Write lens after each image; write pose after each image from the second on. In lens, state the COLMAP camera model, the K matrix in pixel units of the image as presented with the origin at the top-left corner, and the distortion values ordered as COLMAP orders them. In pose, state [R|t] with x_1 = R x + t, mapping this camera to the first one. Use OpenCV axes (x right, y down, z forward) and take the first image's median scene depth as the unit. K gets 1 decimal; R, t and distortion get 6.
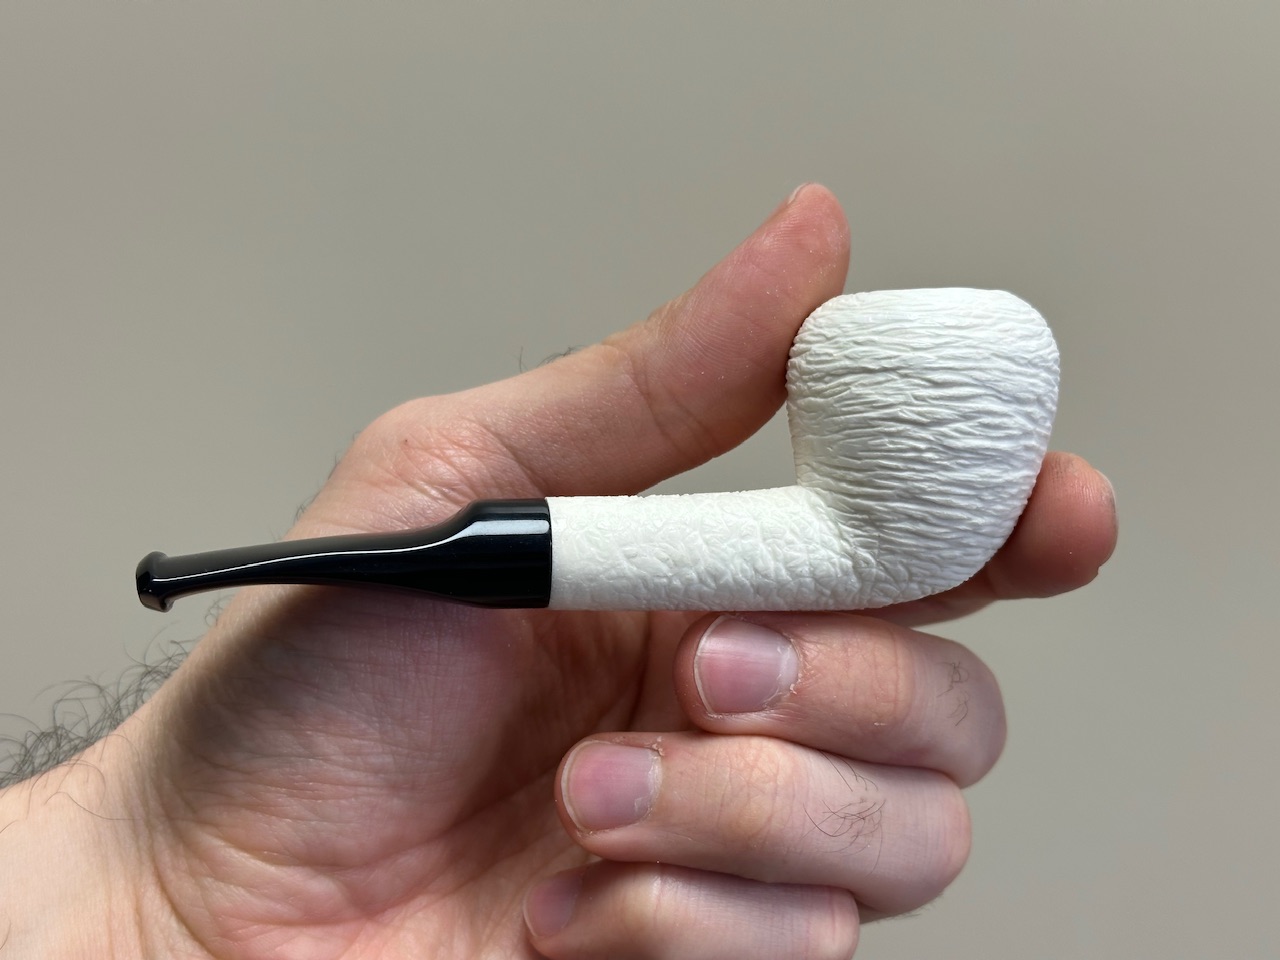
lens RADIAL K [[1972.6, 0, 640.0], [0, 1972.6, 480.0], [0, 0, 1]] dist [0.024626, 1.186131]
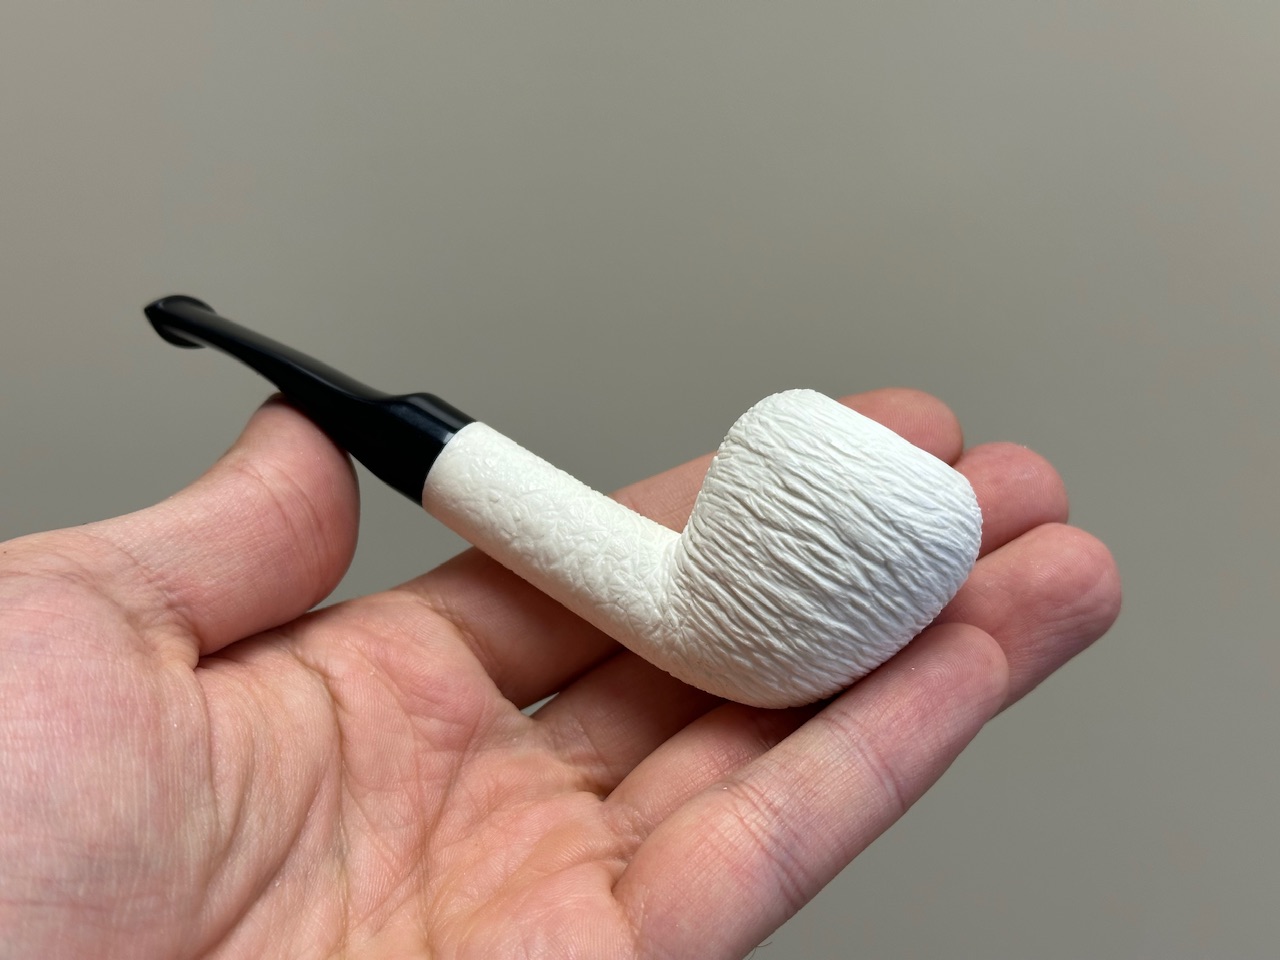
lens RADIAL K [[1972.6, 0, 640.0], [0, 1972.6, 480.0], [0, 0, 1]] dist [0.024626, 1.186131]
pose [[0.751300, 0.473179, -0.460055, 0.533378], [-0.514374, 0.856585, 0.041015, -0.053608], [0.413483, 0.205826, 0.886943, 0.100927]]
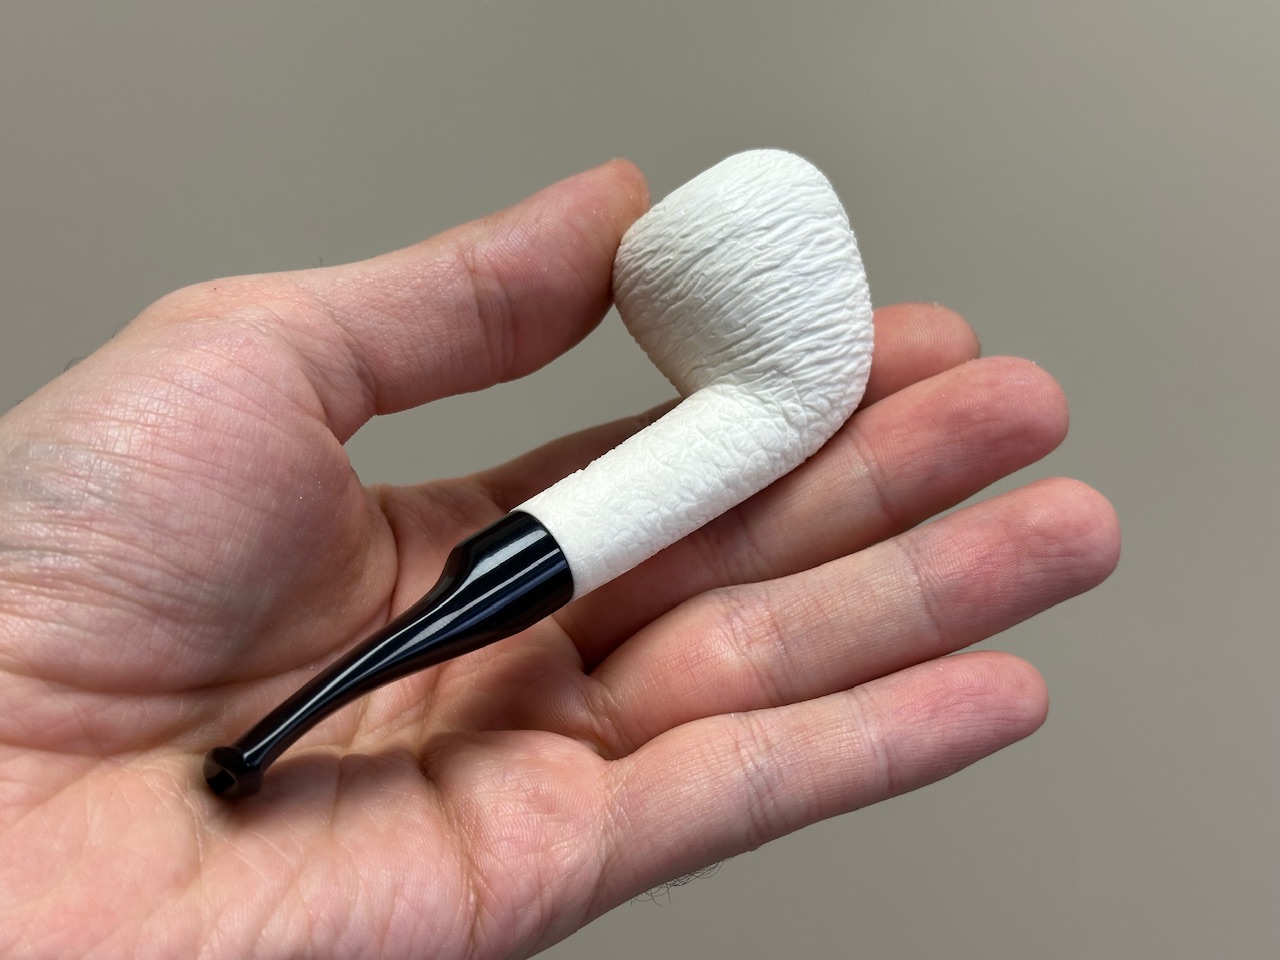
lens RADIAL K [[1972.6, 0, 640.0], [0, 1972.6, 480.0], [0, 0, 1]] dist [0.024626, 1.186131]
pose [[0.805783, -0.489061, 0.333964, -0.336896], [0.539682, 0.838603, -0.074075, 0.109654], [-0.243836, 0.239923, 0.939670, 0.018041]]
